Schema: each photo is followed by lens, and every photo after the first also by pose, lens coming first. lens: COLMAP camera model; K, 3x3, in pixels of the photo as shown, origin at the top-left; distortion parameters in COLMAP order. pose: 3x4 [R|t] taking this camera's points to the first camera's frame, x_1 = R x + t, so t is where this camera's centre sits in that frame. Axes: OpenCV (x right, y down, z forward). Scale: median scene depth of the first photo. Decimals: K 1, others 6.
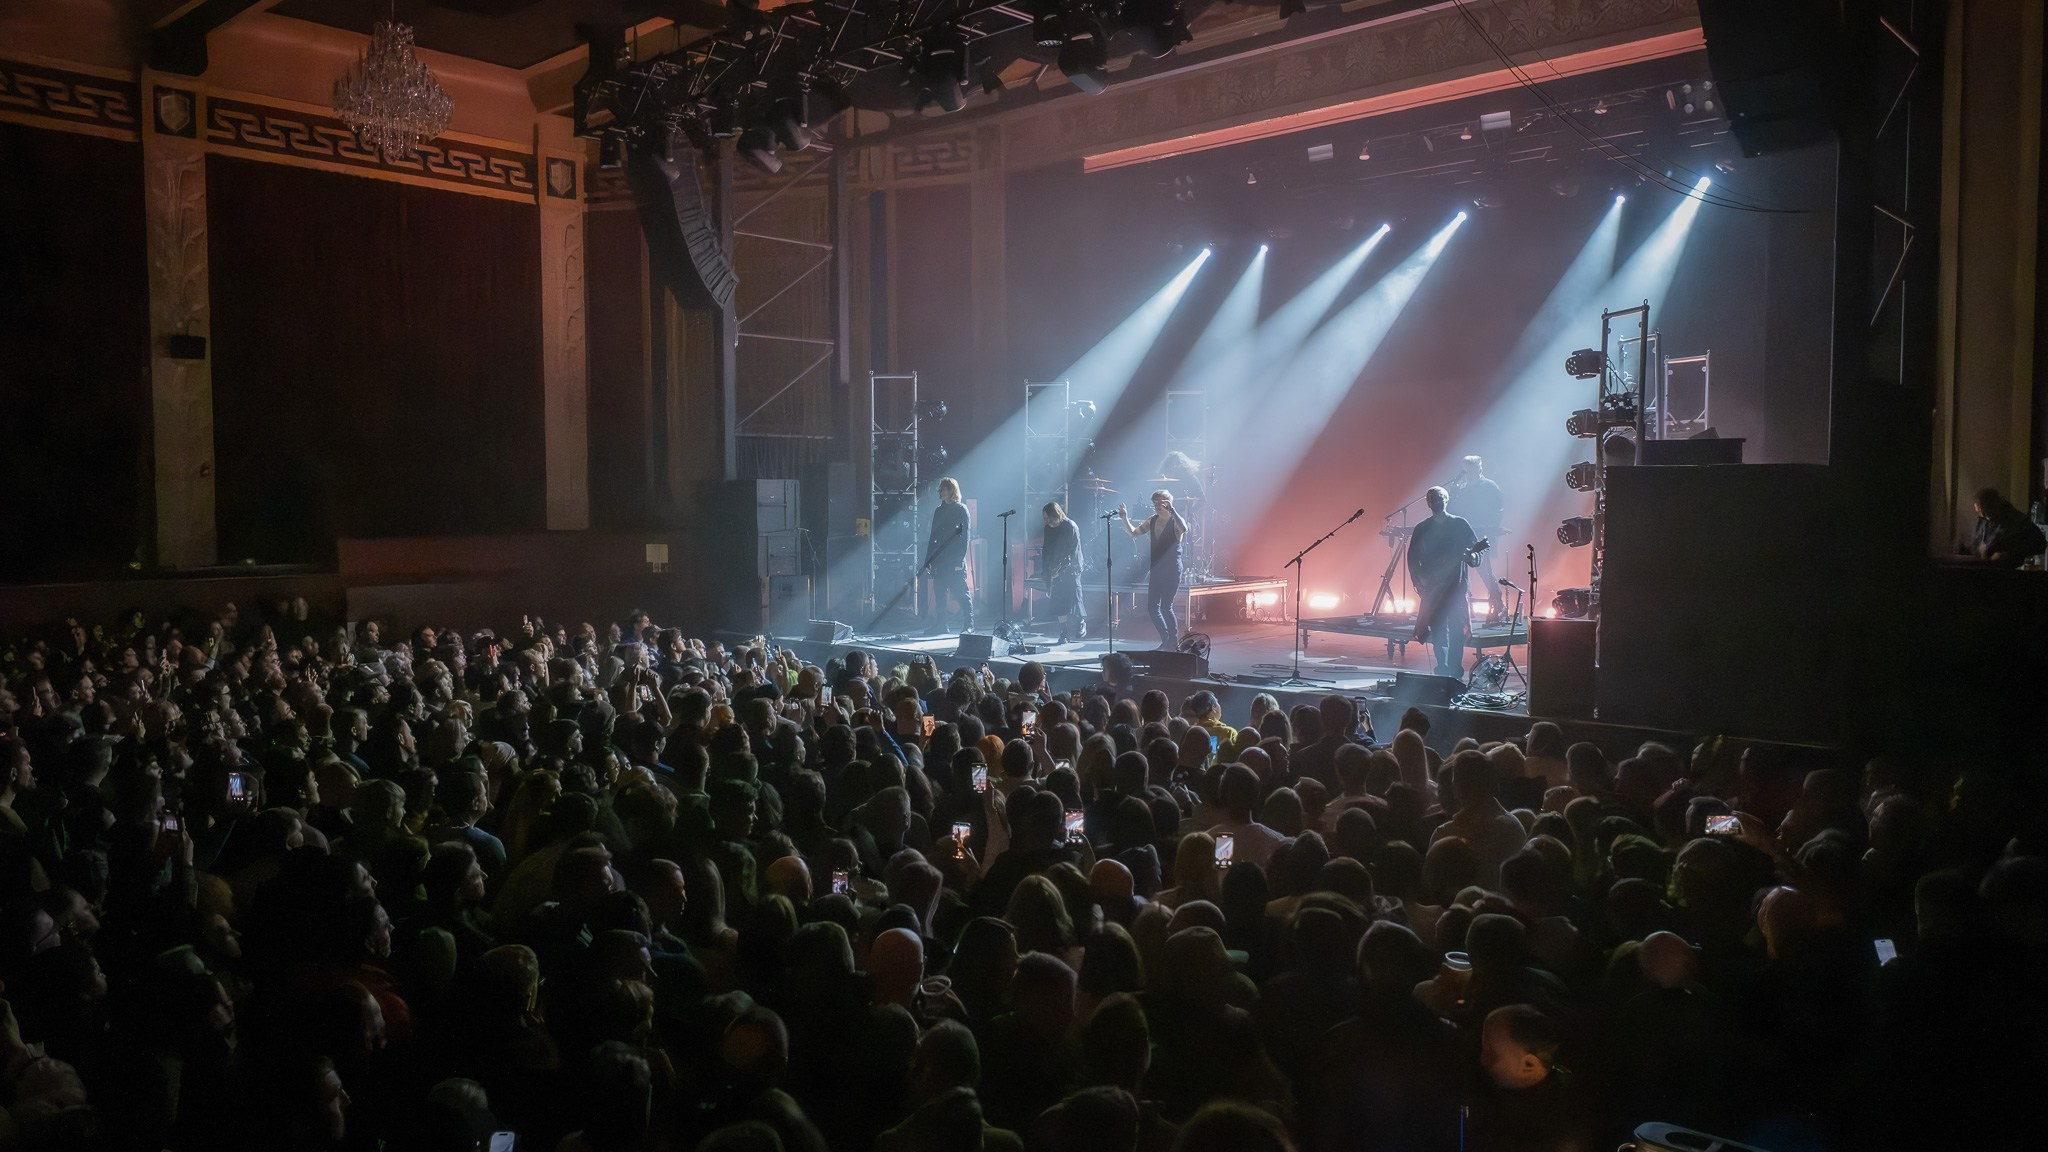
lens RADIAL K [[1458.1, 0, 1024.0], [0, 1458.1, 576.0], [0, 0, 1]] dist [-0.037180, -0.038368]
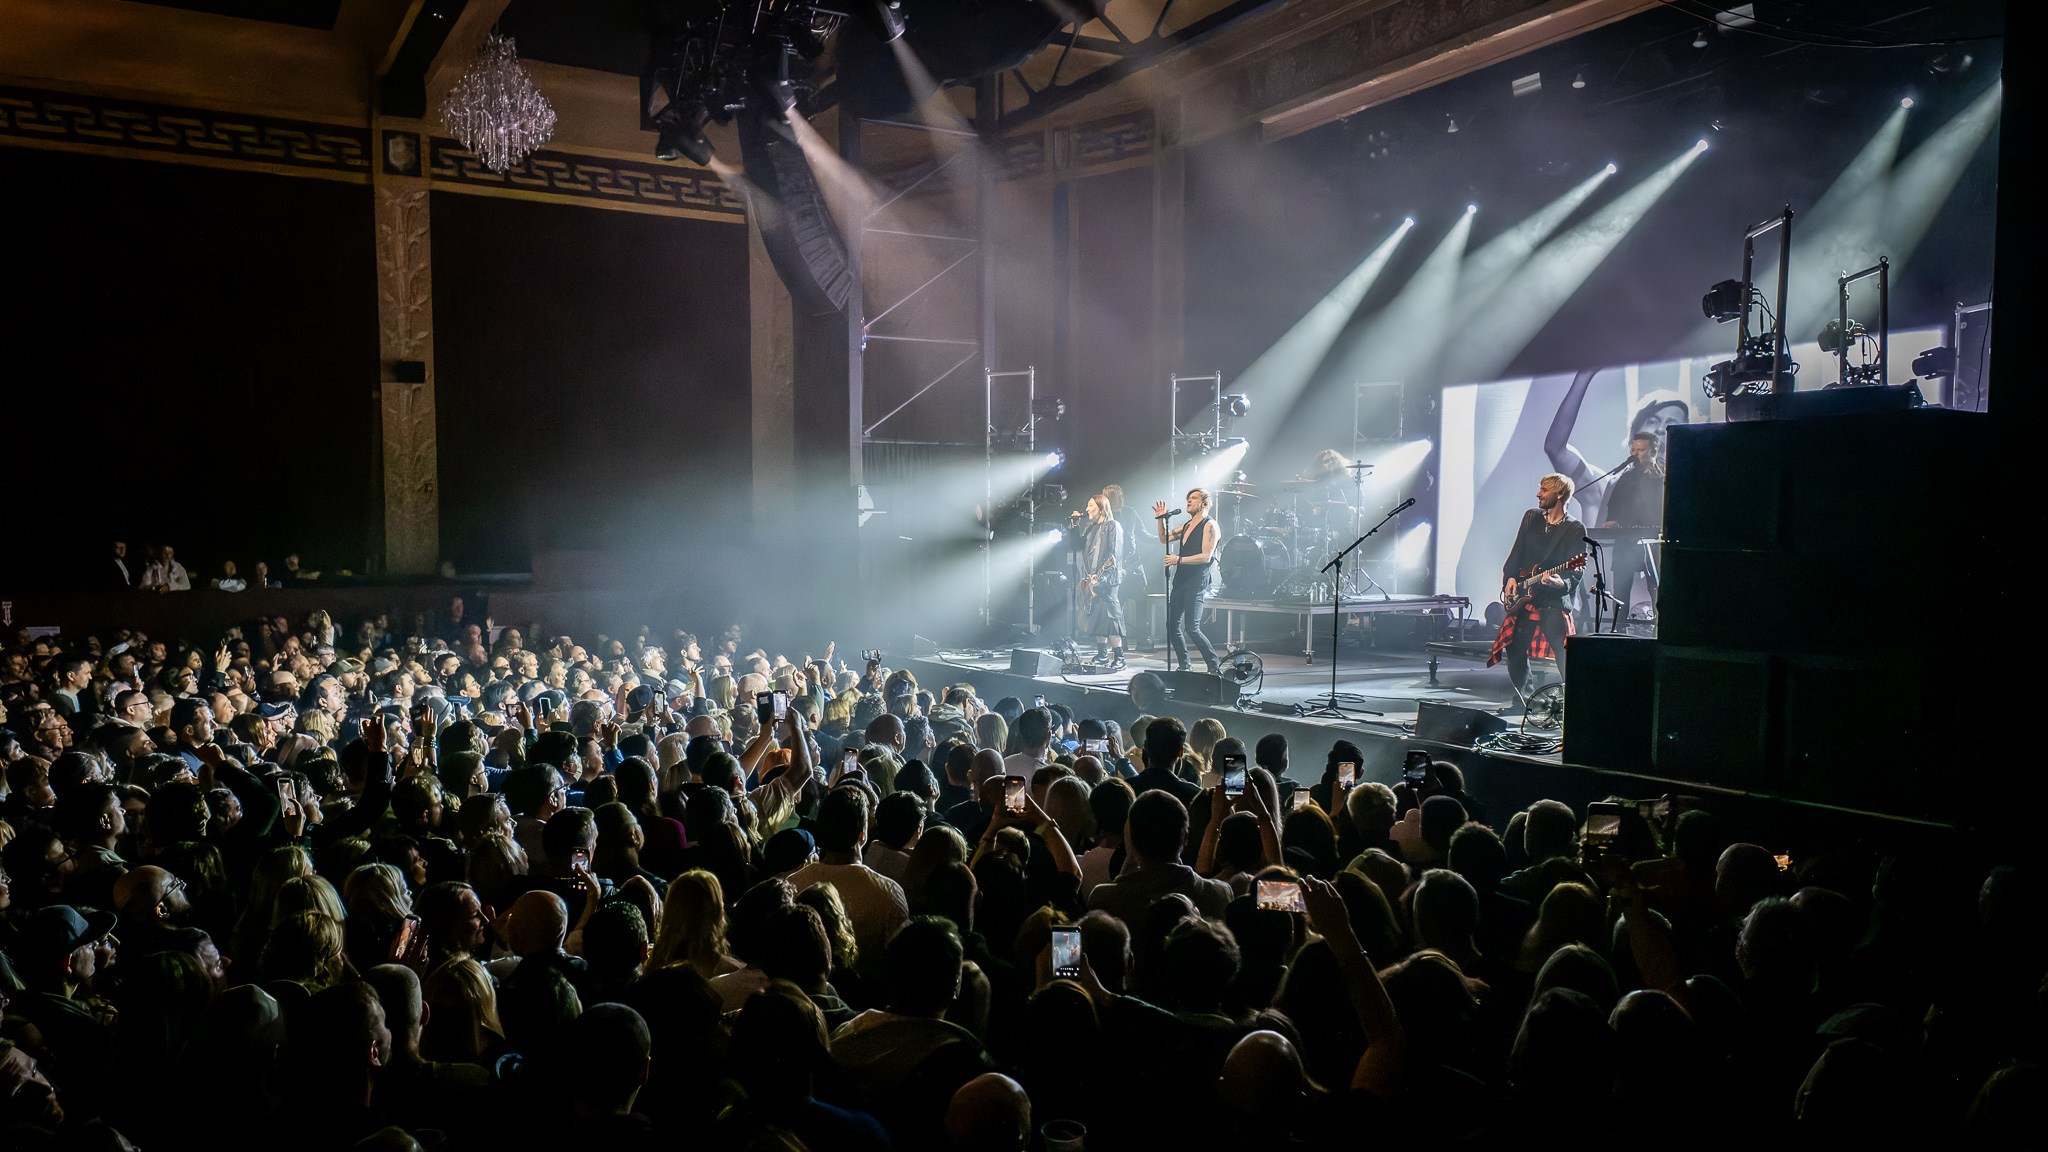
lens RADIAL K [[1467.1, 0, 1024.0], [0, 1467.1, 576.0], [0, 0, 1]] dist [0.002961, -0.039965]
pose [[0.944636, 0.003046, -0.328107, 0.210883], [-0.011752, 0.999629, -0.024554, 0.013613], [0.327910, 0.027050, 0.944322, 0.120546]]
